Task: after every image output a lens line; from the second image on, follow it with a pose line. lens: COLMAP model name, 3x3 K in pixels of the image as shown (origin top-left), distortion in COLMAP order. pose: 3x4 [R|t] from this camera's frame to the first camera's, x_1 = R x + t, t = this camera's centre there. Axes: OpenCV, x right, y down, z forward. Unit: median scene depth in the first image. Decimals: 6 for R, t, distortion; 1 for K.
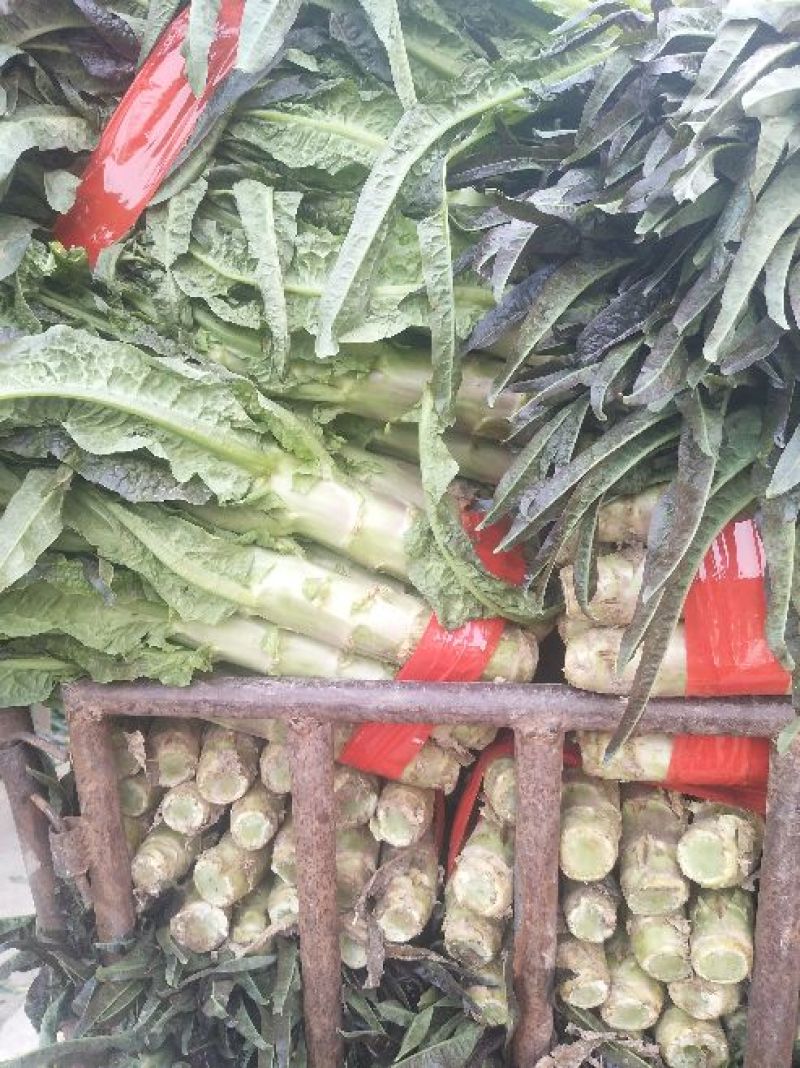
lens RADIAL K [[803.4, 0, 400.0], [0, 803.4, 534.0], [0, 0, 1]] dist [0.094049, -0.148380]
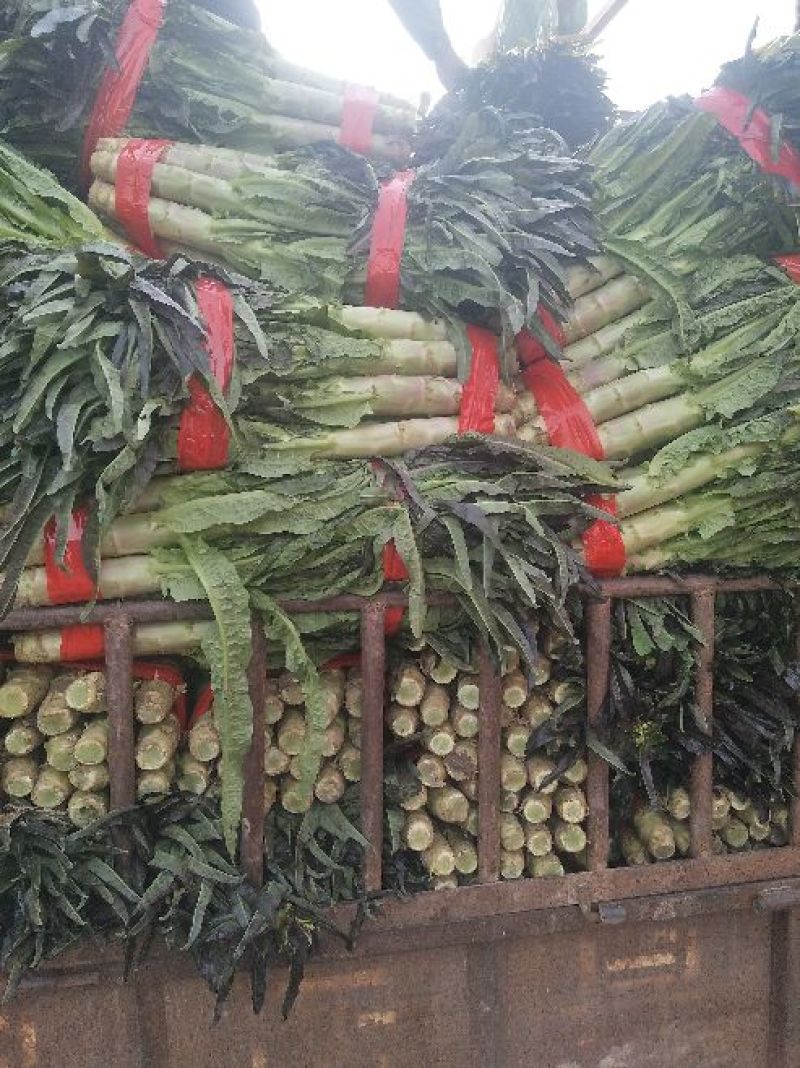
lens RADIAL K [[803.4, 0, 400.0], [0, 803.4, 534.0], [0, 0, 1]] dist [0.094049, -0.148380]
pose [[0.943796, -0.022419, 0.329768, 0.456427], [0.041833, 0.997776, -0.051893, 0.155333], [-0.327871, 0.062772, 0.942635, -1.000616]]
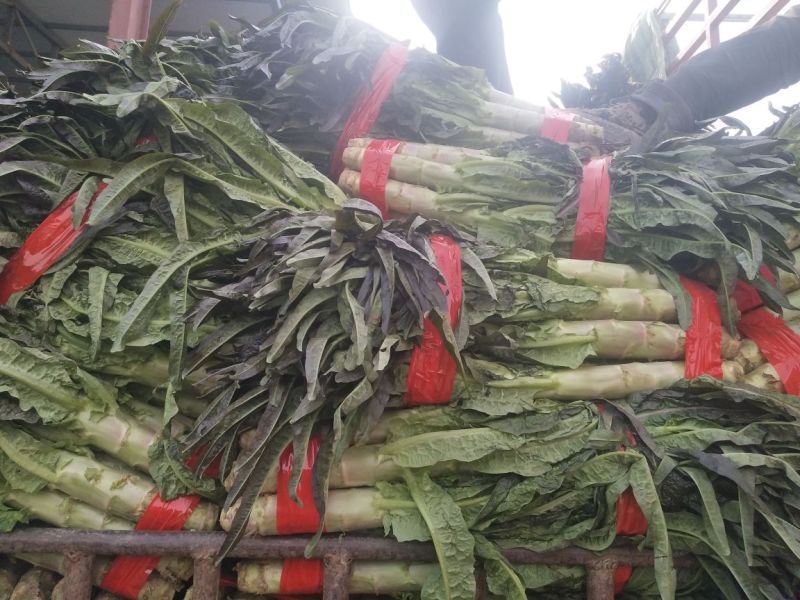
lens RADIAL K [[601.8, 0, 400.0], [0, 601.8, 300.0], [0, 0, 1]] dist [0.094049, -0.148380]
pose [[0.987160, 0.073338, 0.141904, 0.359849], [-0.024352, 0.947084, -0.320060, 0.119632], [-0.157868, 0.312495, 0.936709, -0.542248]]
